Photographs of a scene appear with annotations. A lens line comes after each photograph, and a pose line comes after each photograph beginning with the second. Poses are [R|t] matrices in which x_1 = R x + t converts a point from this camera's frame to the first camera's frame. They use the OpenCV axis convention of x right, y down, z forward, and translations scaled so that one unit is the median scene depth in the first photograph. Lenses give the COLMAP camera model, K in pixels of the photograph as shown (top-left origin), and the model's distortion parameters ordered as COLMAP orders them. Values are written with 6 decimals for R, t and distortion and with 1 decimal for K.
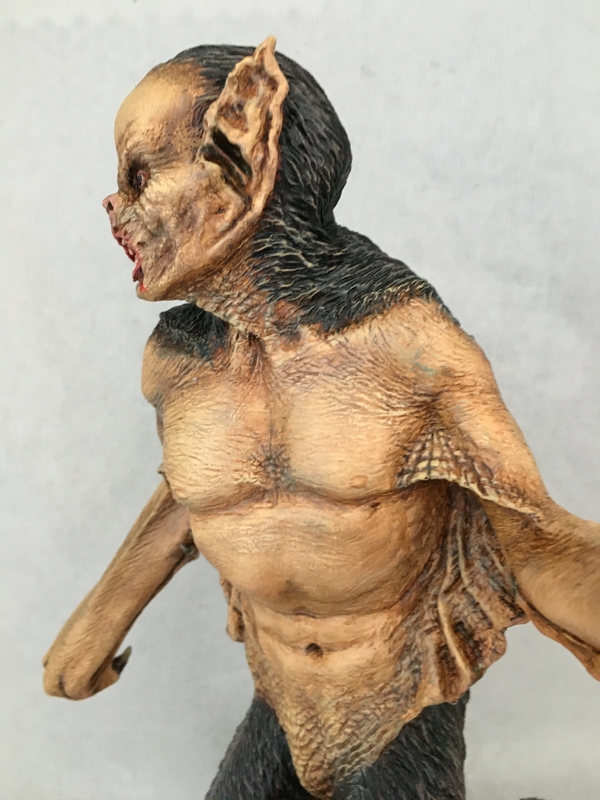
lens RADIAL K [[700.3, 0, 300.0], [0, 700.3, 400.0], [0, 0, 1]] dist [0.073805, -0.130442]
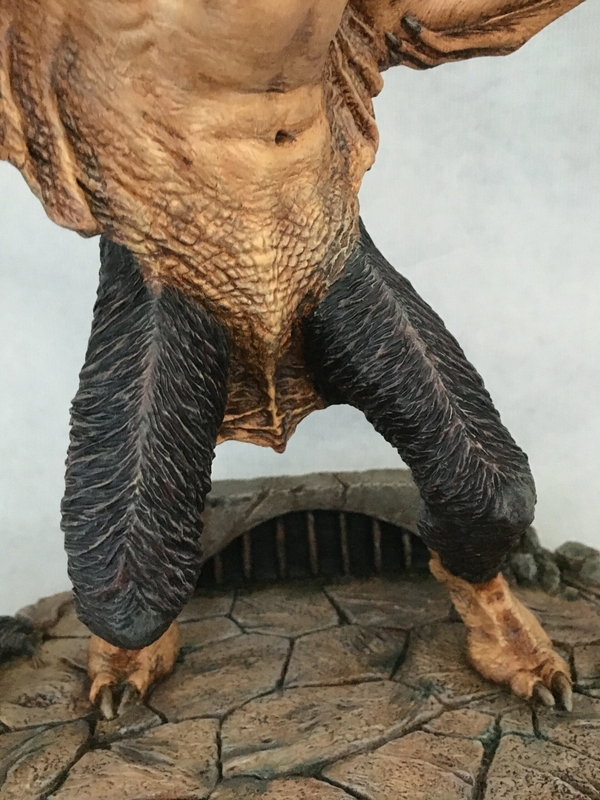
lens RADIAL K [[708.8, 0, 300.0], [0, 708.8, 400.0], [0, 0, 1]] dist [0.071031, -0.145641]
pose [[0.209401, -0.220807, 0.952573, -0.963901], [0.244588, 0.955031, 0.167610, 0.572879], [-0.946746, 0.197890, 0.253991, 0.910660]]
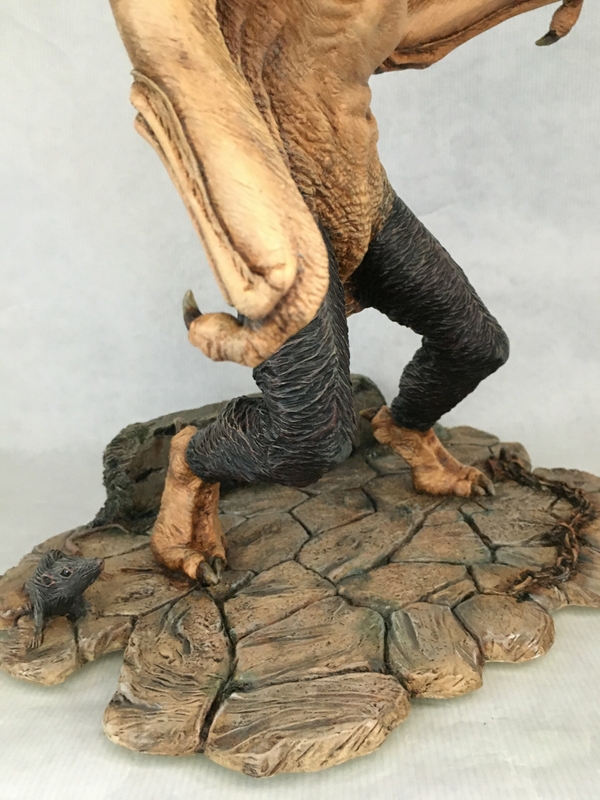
lens RADIAL K [[700.3, 0, 300.0], [0, 700.3, 400.0], [0, 0, 1]] dist [0.073805, -0.130442]
pose [[-0.314791, -0.224718, 0.922176, -1.357860], [0.257050, 0.915079, 0.310734, 0.436637], [-0.913692, 0.334861, -0.230295, 1.738199]]
